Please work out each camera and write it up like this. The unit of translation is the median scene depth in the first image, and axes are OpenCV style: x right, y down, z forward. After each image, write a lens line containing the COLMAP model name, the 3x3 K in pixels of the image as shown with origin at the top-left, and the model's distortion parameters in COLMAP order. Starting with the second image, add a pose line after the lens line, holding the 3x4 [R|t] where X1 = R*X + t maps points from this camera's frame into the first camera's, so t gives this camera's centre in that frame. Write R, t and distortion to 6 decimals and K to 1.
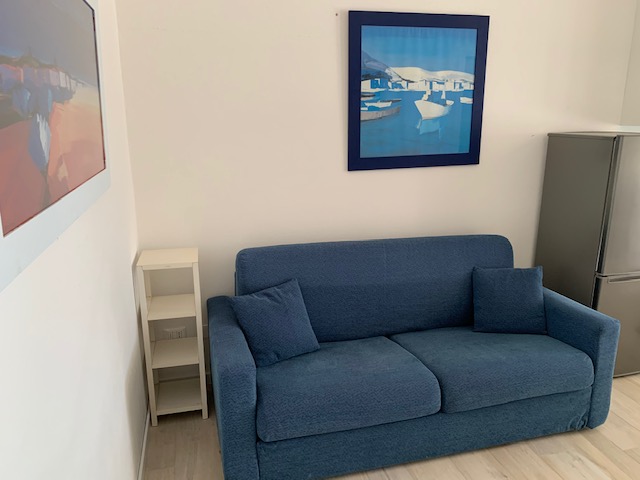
lens RADIAL K [[490.1, 0, 320.0], [0, 490.1, 240.0], [0, 0, 1]] dist [0.004125, 0.002348]
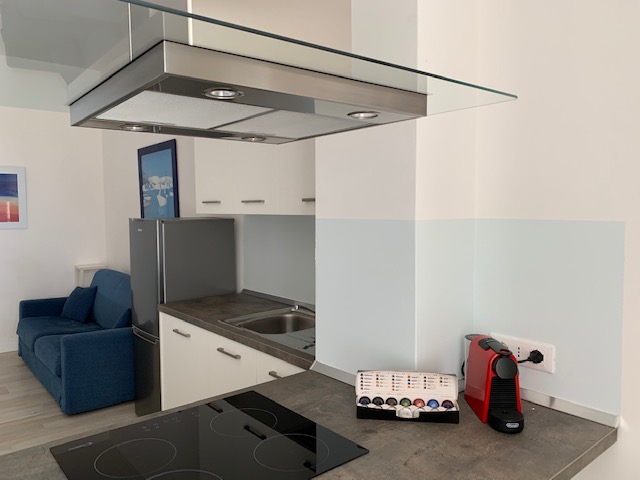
lens RADIAL K [[490.1, 0, 320.0], [0, 490.1, 240.0], [0, 0, 1]] dist [0.004125, 0.002348]
pose [[0.422759, 0.065401, -0.903879, 1.848226], [-0.215223, 0.976103, -0.030036, -0.205395], [0.880314, 0.207234, 0.426732, 0.803962]]
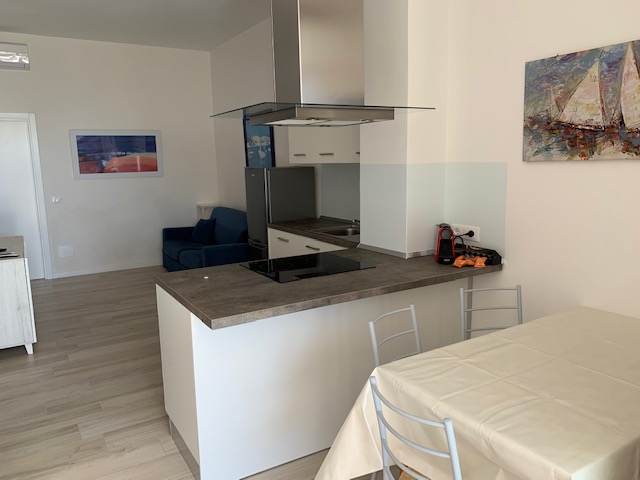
lens RADIAL K [[498.4, 0, 320.0], [0, 498.4, 240.0], [0, 0, 1]] dist [0.117271, 0.000441]
pose [[0.275549, 0.156677, -0.948433, 2.421907], [-0.207861, 0.972998, 0.100345, -0.174184], [0.938545, 0.169492, 0.300676, 0.643890]]
